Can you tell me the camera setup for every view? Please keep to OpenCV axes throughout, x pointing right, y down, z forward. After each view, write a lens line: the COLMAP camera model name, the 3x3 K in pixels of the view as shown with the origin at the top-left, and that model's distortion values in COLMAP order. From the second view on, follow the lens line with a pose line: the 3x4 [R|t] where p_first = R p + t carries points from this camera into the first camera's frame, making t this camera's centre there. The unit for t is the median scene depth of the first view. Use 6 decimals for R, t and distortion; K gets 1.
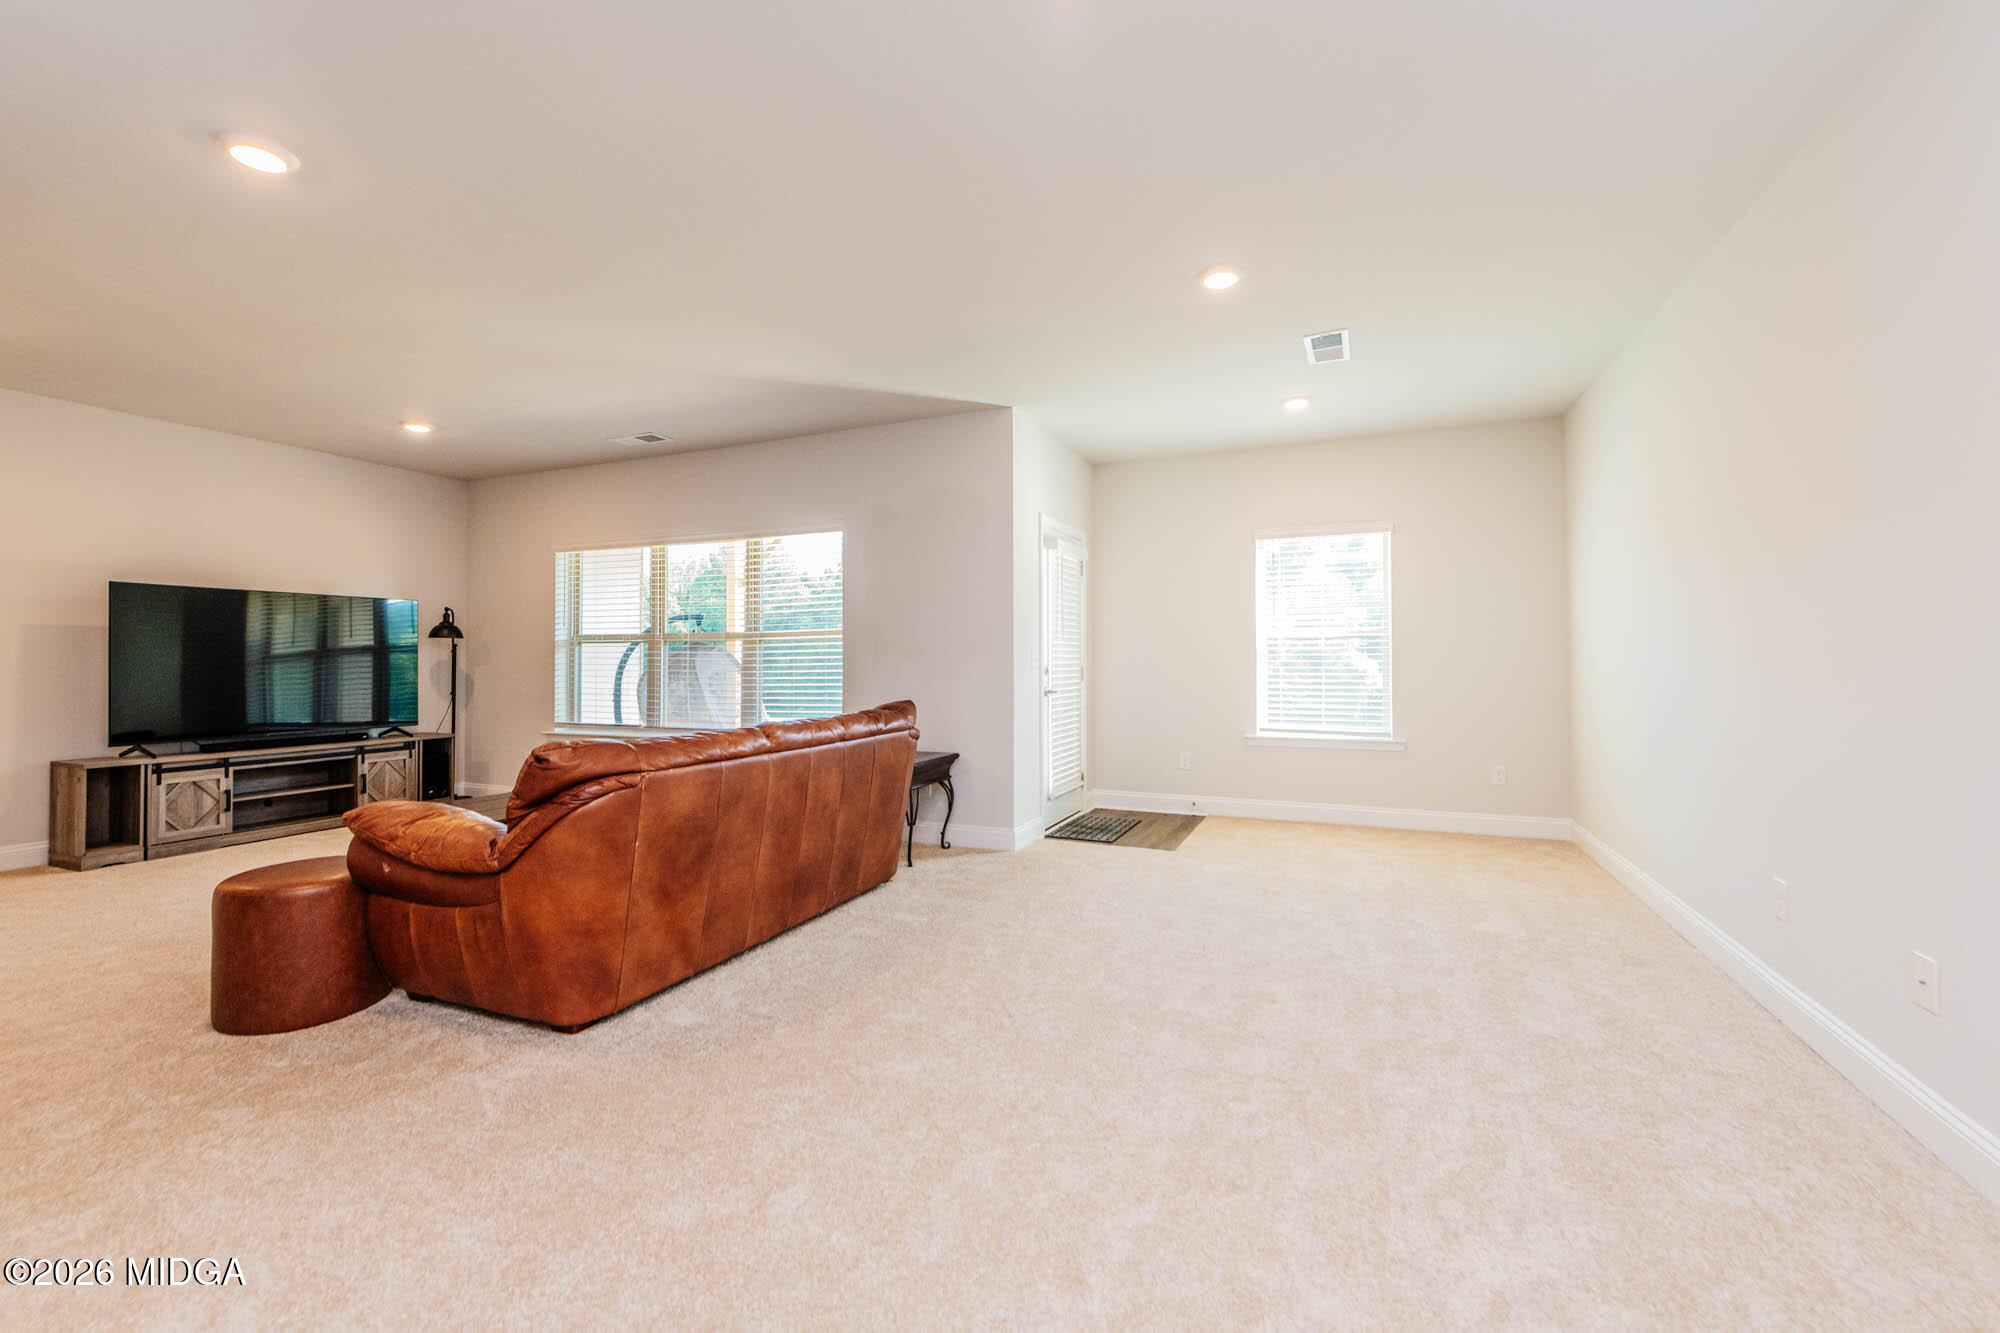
lens RADIAL K [[816.7, 0, 969.0], [0, 816.7, 637.9], [0, 0, 1]] dist [0.001415, 0.000029]
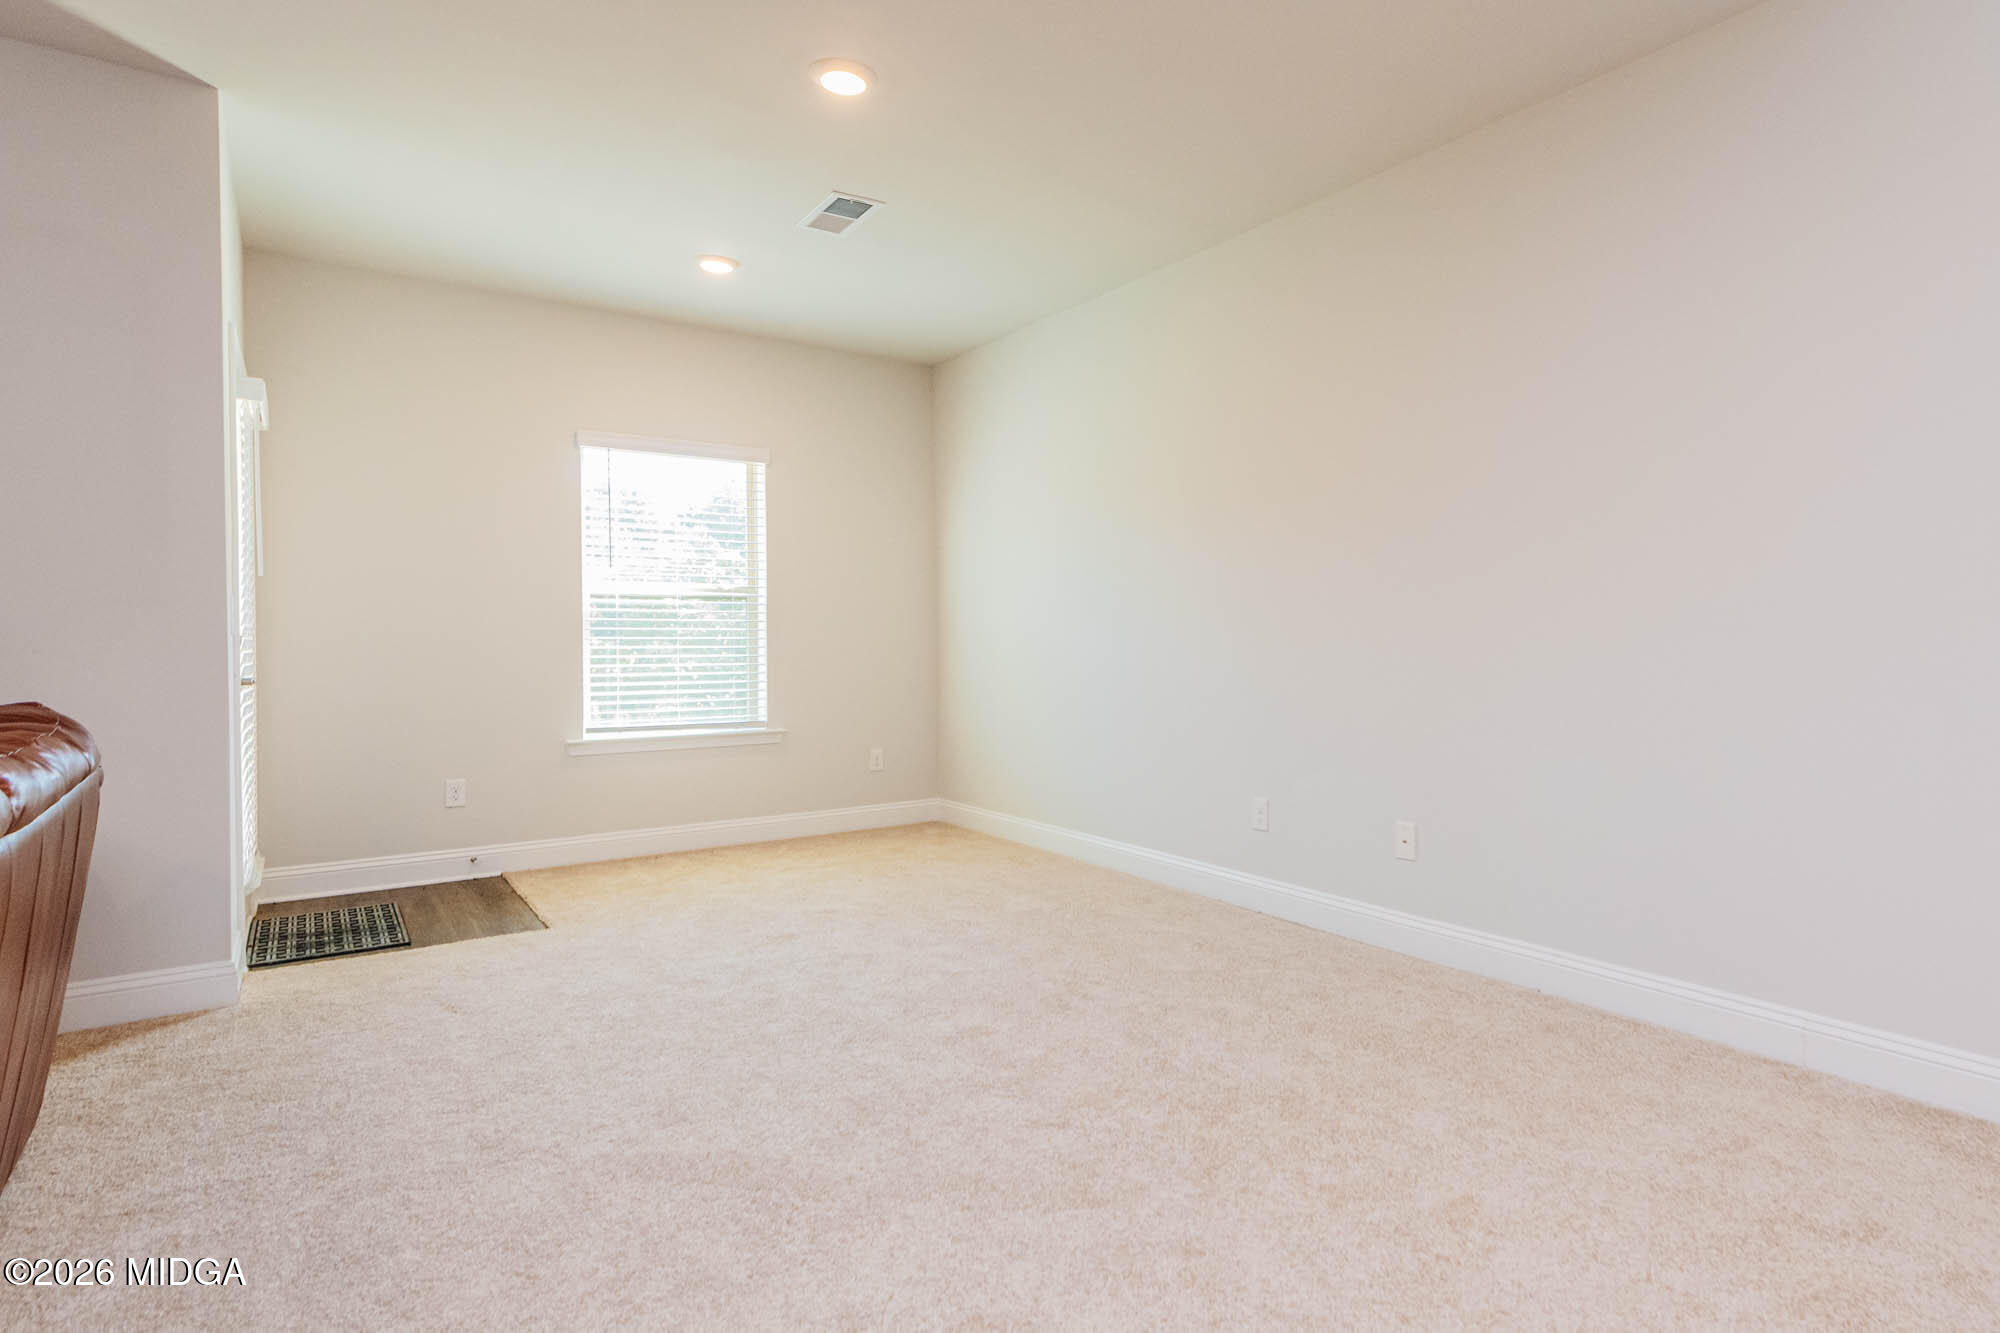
lens RADIAL K [[1226.3, 0, 1000.0], [0, 1226.3, 666.5], [0, 0, 1]] dist [-0.000577, -0.000686]
pose [[0.432082, -0.012060, 0.901754, -0.440158], [-0.024681, 0.999378, 0.025192, 0.029063], [-0.901497, -0.033142, 0.431515, 0.287106]]
